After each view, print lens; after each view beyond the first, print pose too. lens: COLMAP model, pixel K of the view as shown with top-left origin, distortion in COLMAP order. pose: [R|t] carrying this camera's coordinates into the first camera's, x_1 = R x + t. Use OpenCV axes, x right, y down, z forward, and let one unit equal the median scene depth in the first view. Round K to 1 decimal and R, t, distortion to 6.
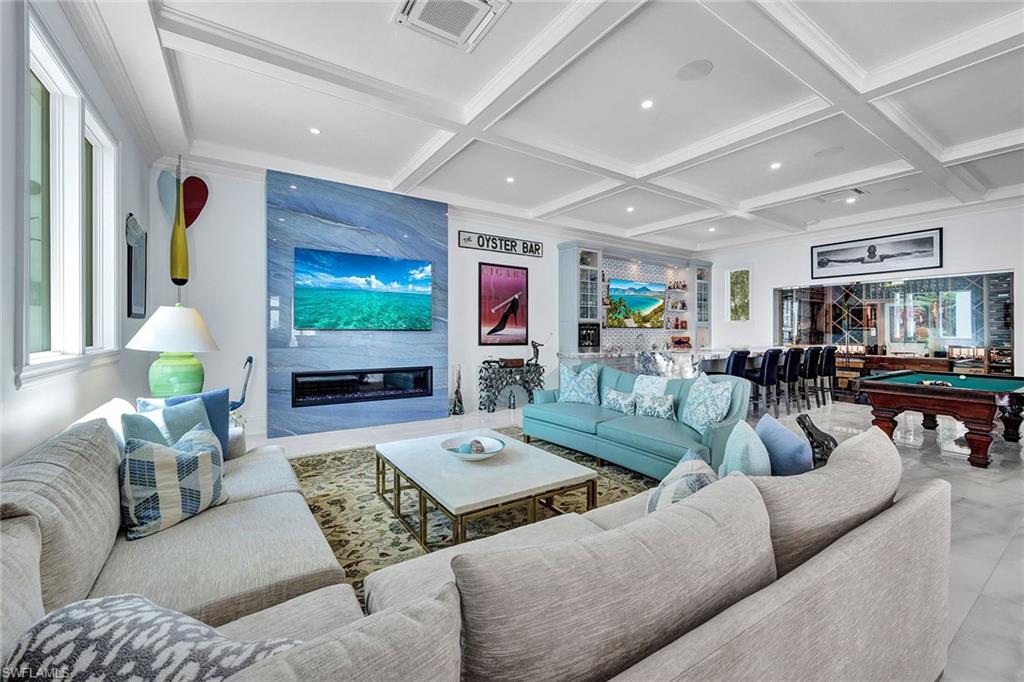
lens RADIAL K [[413.1, 0, 514.2], [0, 413.1, 329.5], [0, 0, 1]] dist [0.000138, -0.000004]
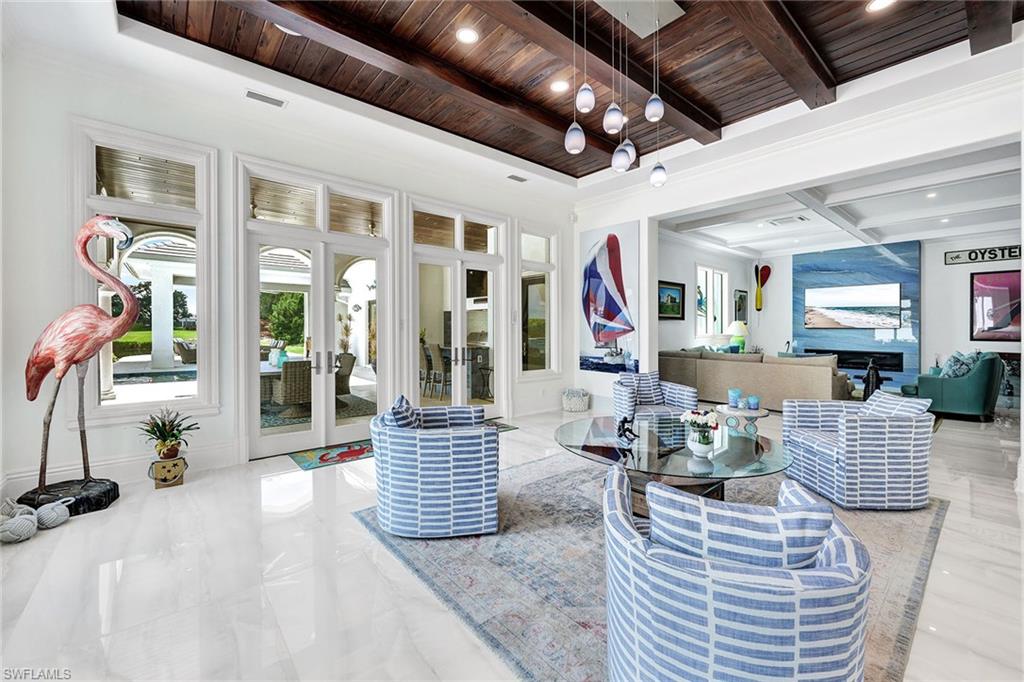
lens RADIAL K [[413.1, 0, 514.2], [0, 413.1, 329.5], [0, 0, 1]] dist [0.000138, -0.000004]
pose [[0.106938, -0.004620, -0.994255, 0.999143], [0.001756, 0.999989, -0.004458, 0.008978], [0.994264, -0.001269, 0.106945, -0.492701]]
